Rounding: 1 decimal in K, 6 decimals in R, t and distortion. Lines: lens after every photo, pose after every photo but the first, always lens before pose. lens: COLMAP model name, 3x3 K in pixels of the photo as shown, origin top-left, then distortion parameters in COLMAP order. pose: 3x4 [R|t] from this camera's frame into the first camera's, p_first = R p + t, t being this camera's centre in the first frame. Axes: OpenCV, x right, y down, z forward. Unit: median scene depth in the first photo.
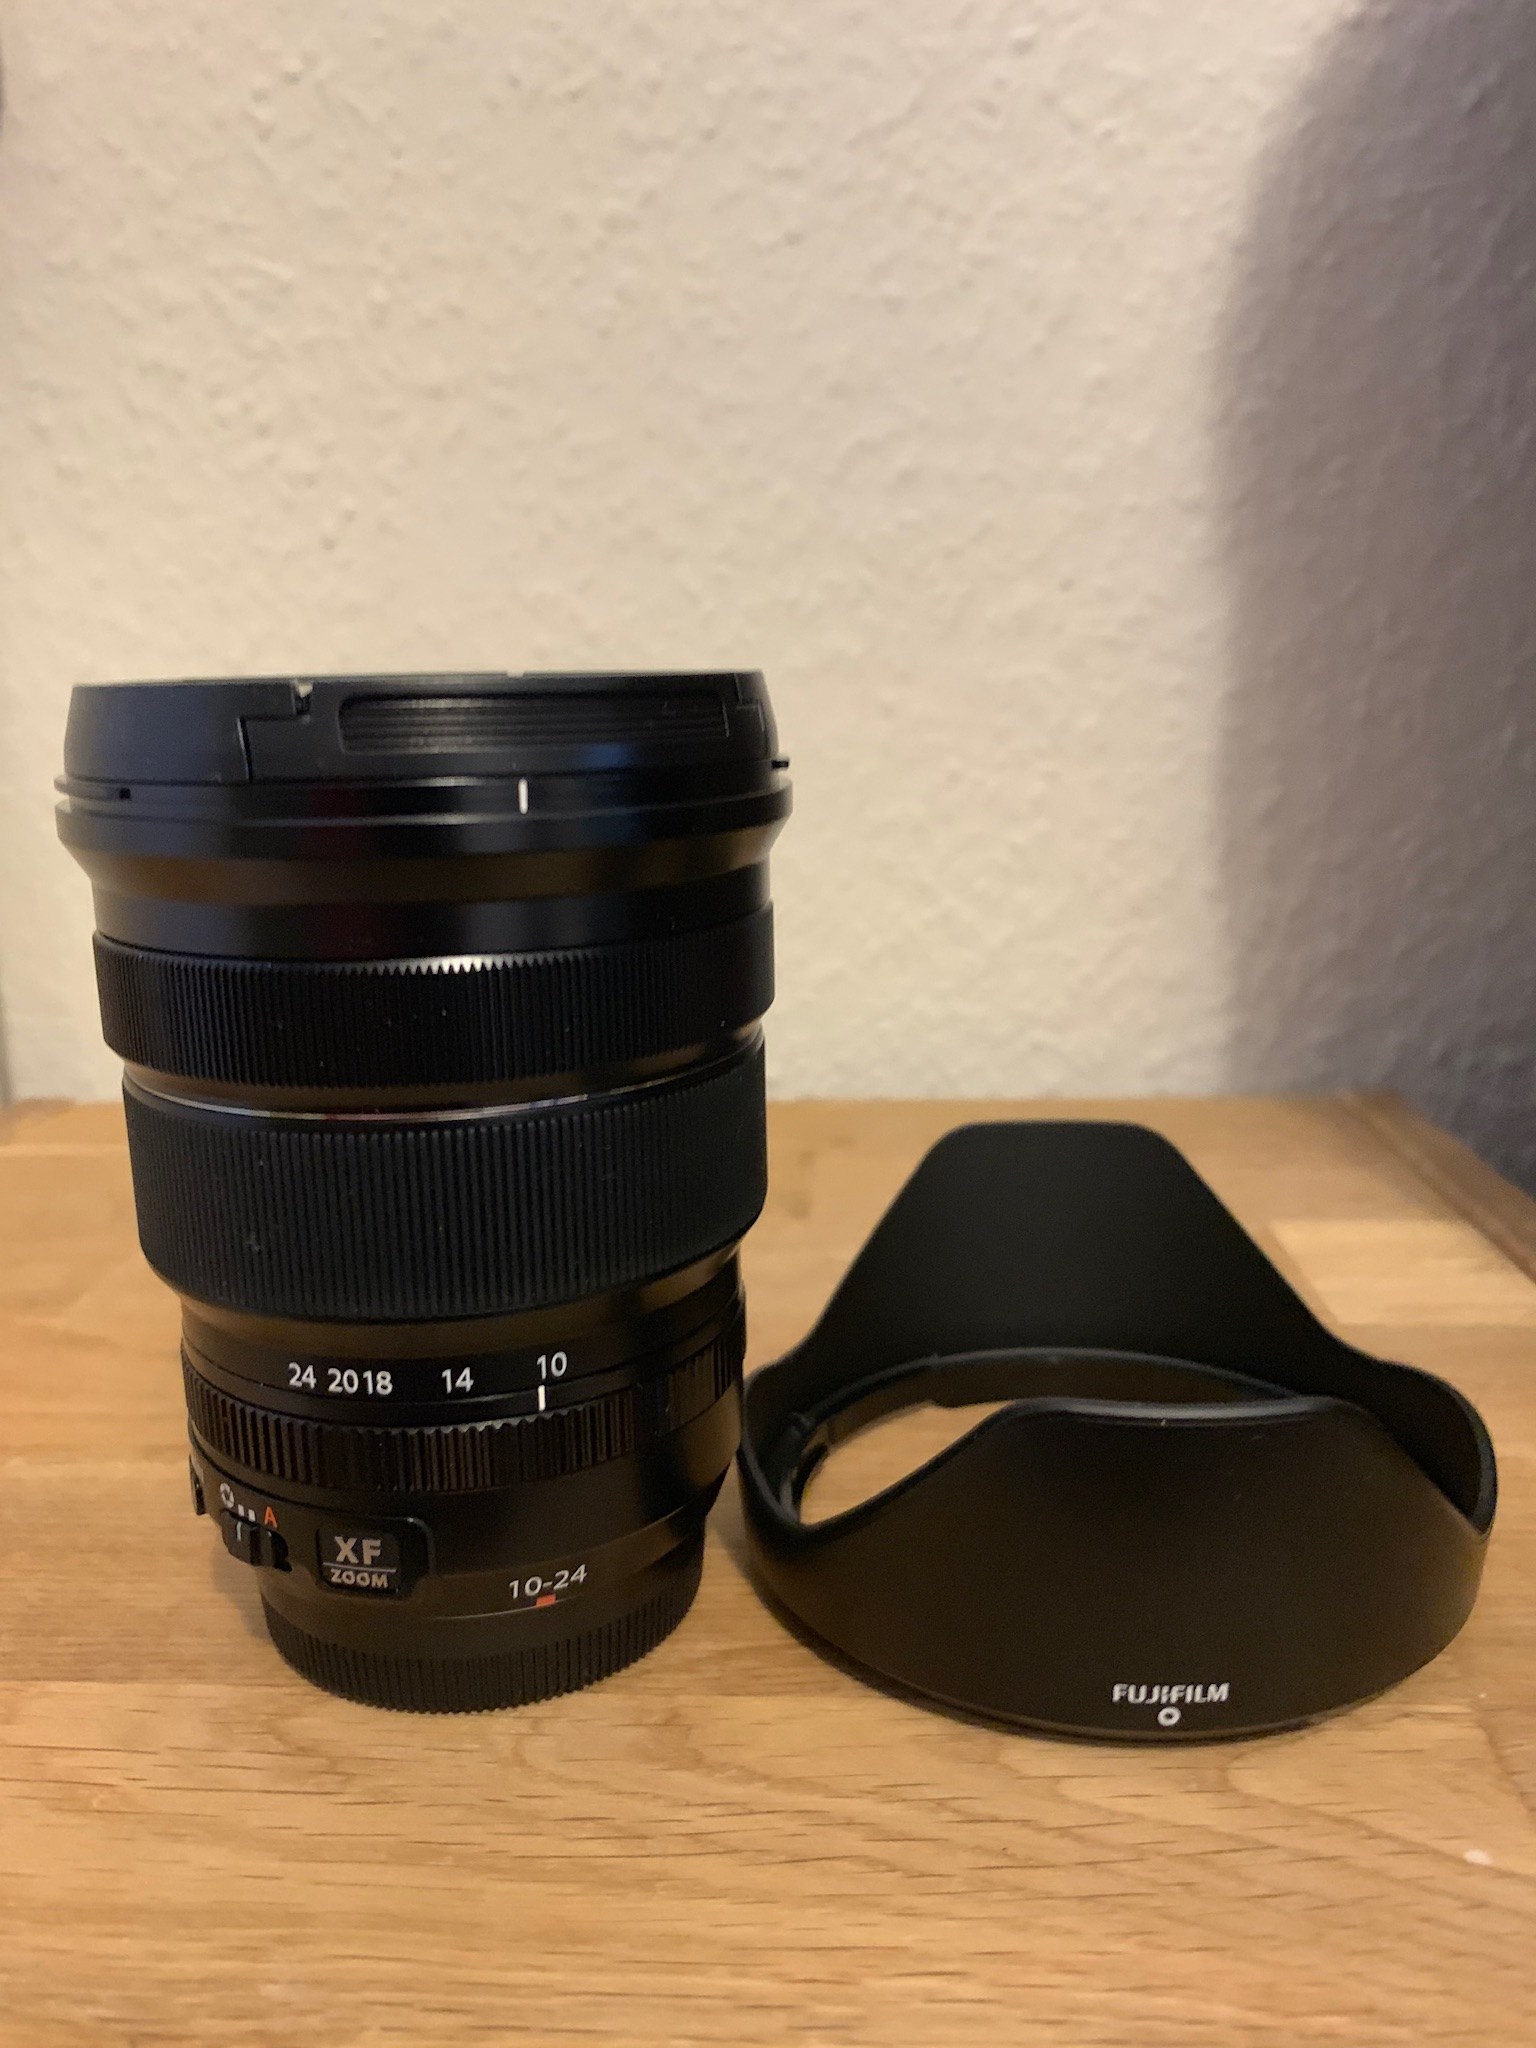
lens RADIAL K [[1538.0, 0, 756.1], [0, 1538.0, 1022.3], [0, 0, 1]] dist [-0.033623, -0.000992]
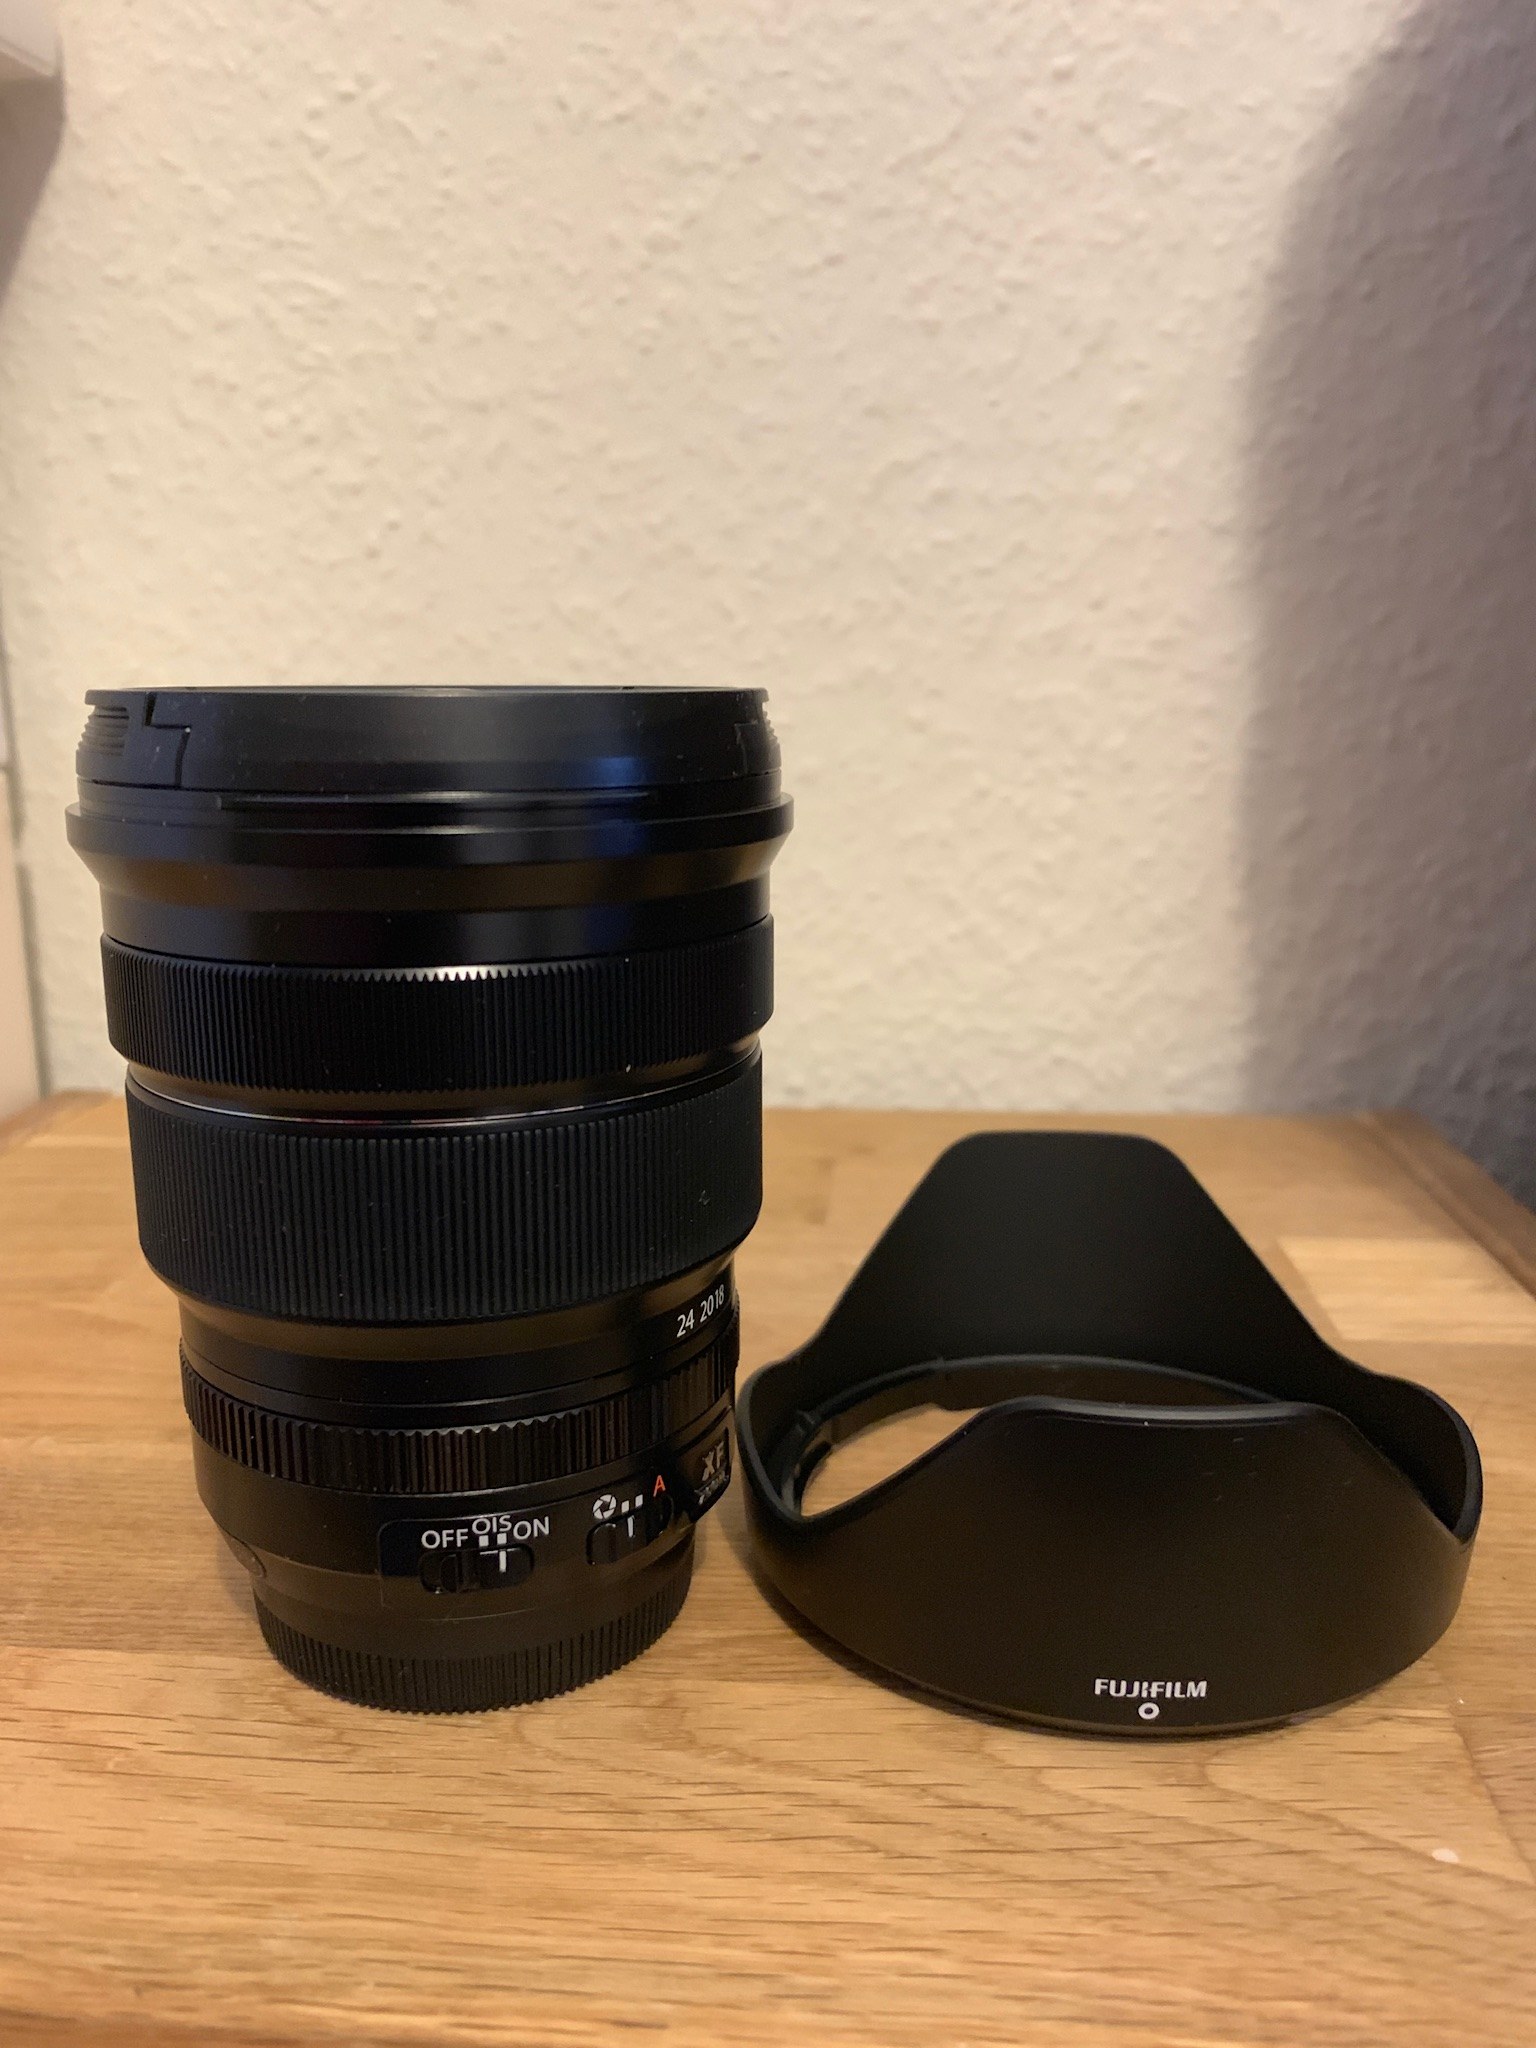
lens RADIAL K [[1540.4, 0, 768.0], [0, 1540.4, 1024.0], [0, 0, 1]] dist [-0.030990, -0.003729]
pose [[0.999617, 0.020523, -0.018584, 0.017398], [-0.020649, 0.999765, -0.006620, 0.003291], [0.018444, 0.007001, 0.999805, -0.027901]]
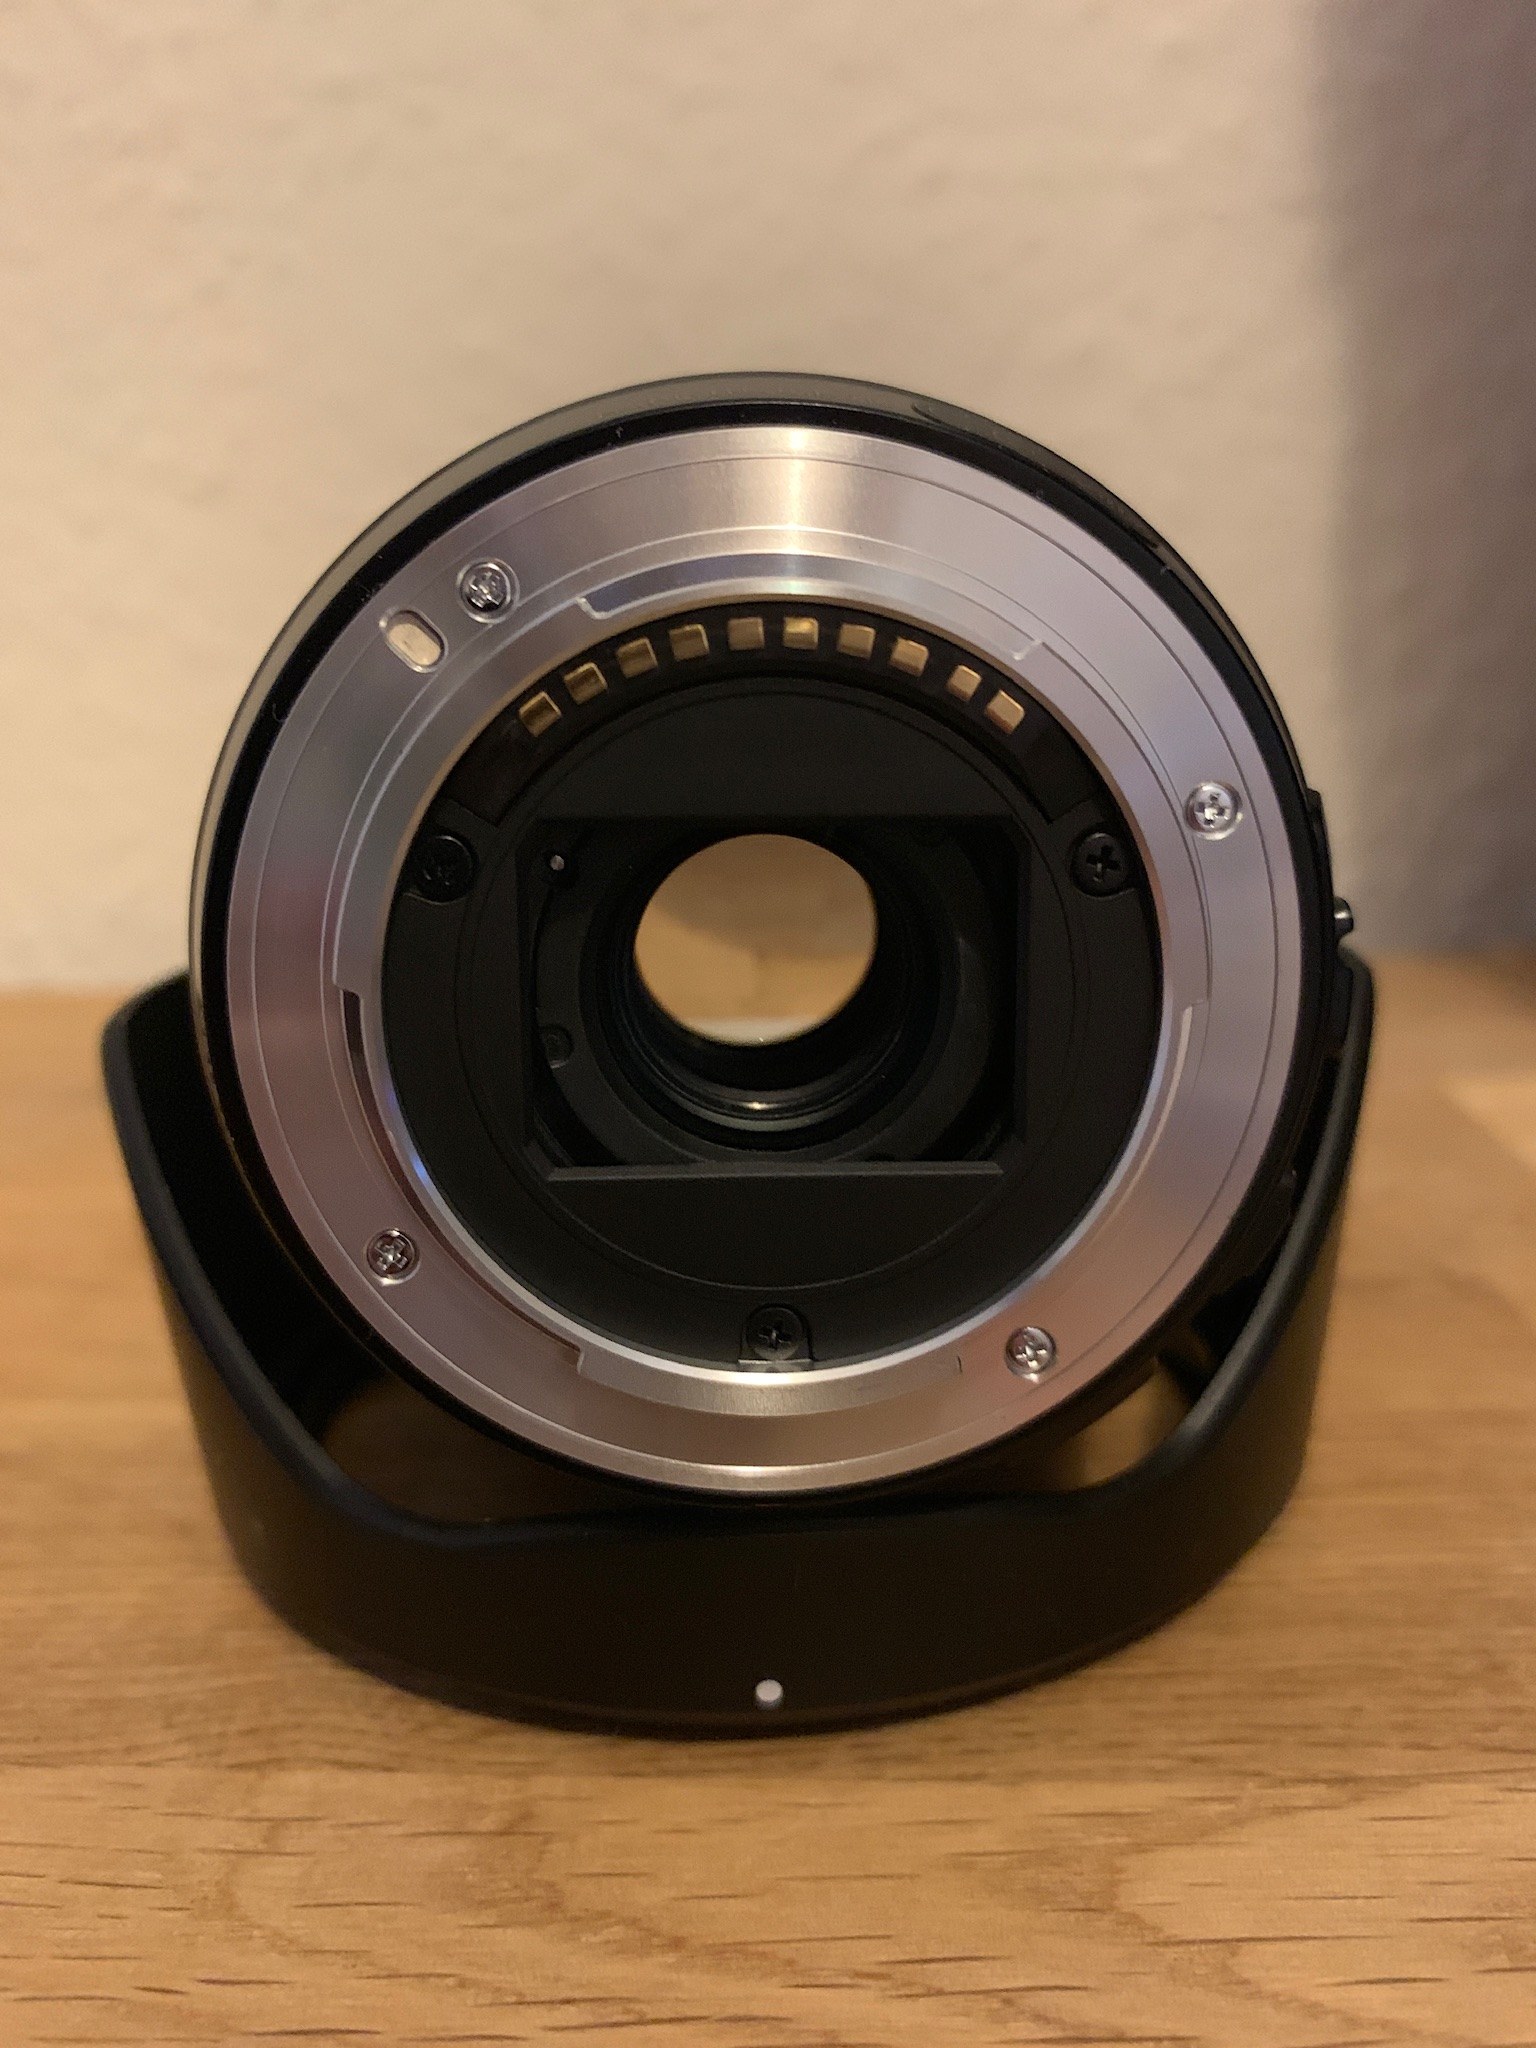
lens RADIAL K [[1540.4, 0, 768.0], [0, 1540.4, 1024.0], [0, 0, 1]] dist [-0.030990, -0.003729]
pose [[0.999658, -0.016646, -0.020148, 0.040422], [0.016729, 0.999852, 0.003954, 0.131621], [0.020079, -0.004289, 0.999789, 0.356130]]
